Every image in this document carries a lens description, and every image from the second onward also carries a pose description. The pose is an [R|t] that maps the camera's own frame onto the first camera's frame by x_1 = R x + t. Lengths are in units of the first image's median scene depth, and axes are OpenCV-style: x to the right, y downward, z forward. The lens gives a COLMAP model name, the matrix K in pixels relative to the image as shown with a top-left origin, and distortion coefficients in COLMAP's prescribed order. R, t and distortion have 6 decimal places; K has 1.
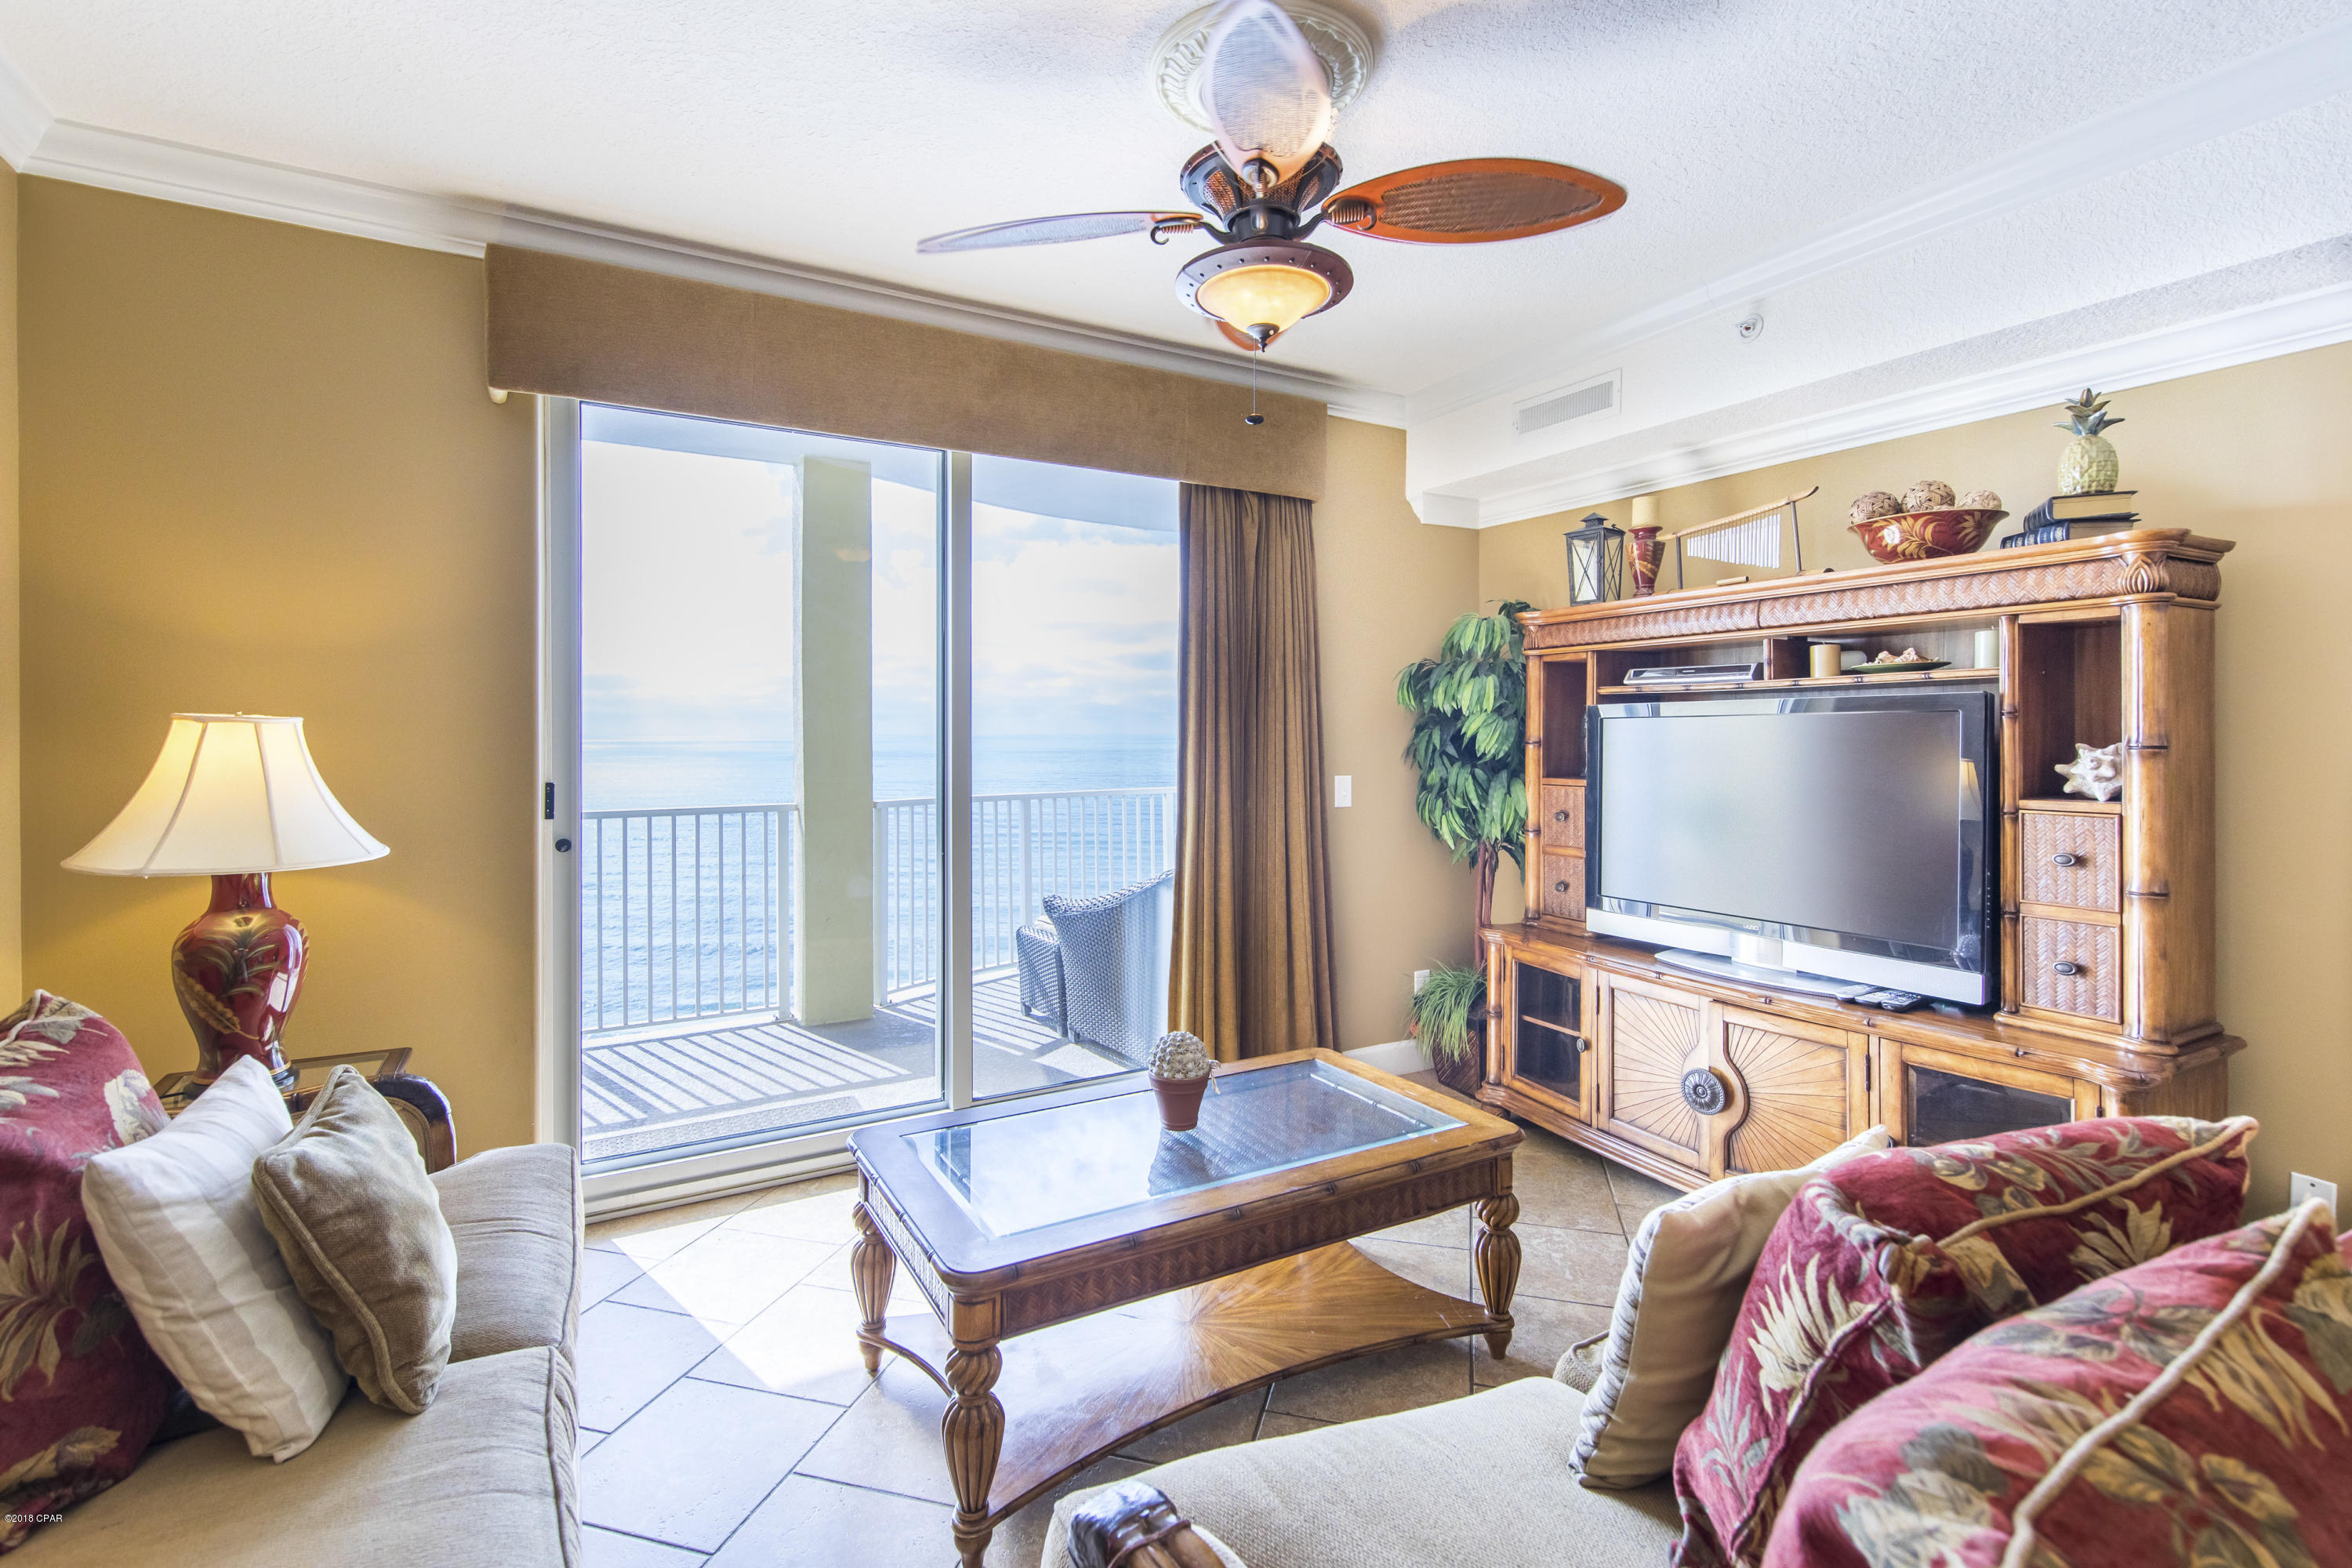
lens RADIAL K [[1060.0, 0, 1174.9], [0, 1060.0, 737.2], [0, 0, 1]] dist [0.000025, -0.000110]
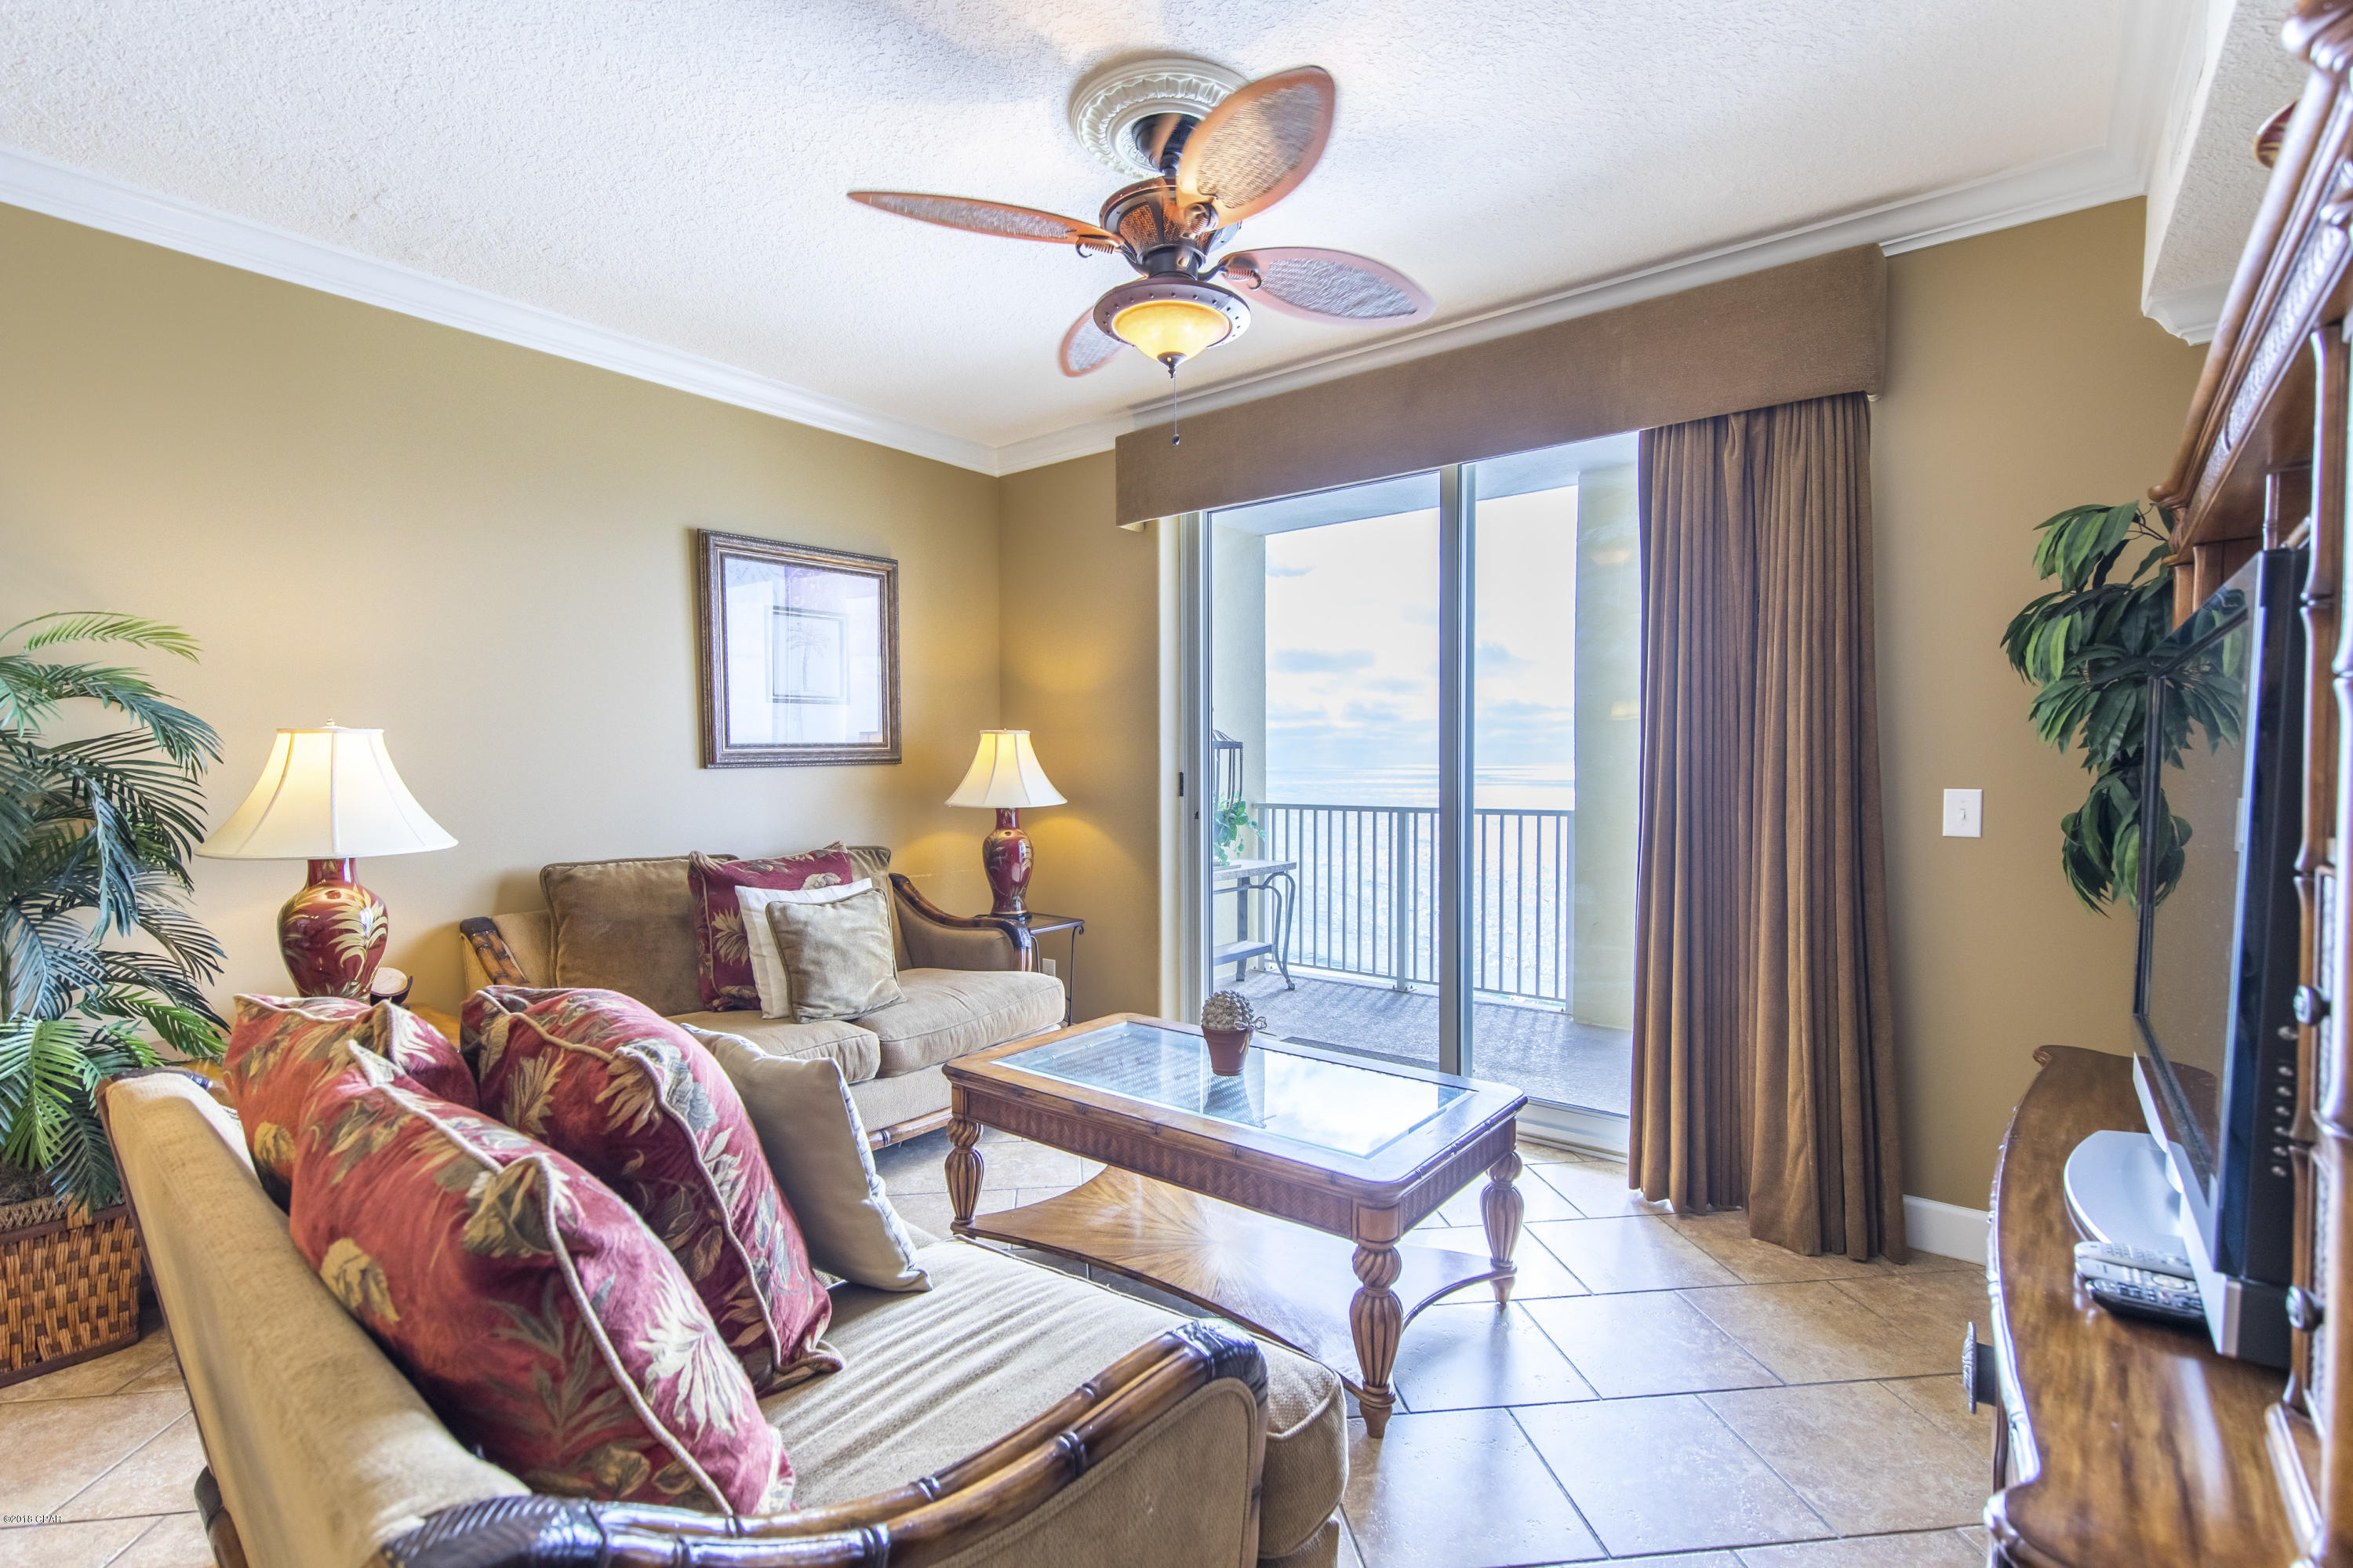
lens RADIAL K [[1074.6, 0, 1174.8], [0, 1074.6, 760.5], [0, 0, 1]] dist [0.001506, -0.000289]
pose [[0.362026, 0.002188, -0.932165, 0.692096], [-0.000136, 0.999997, 0.002295, 0.020650], [0.932168, -0.000704, 0.362025, 0.360736]]
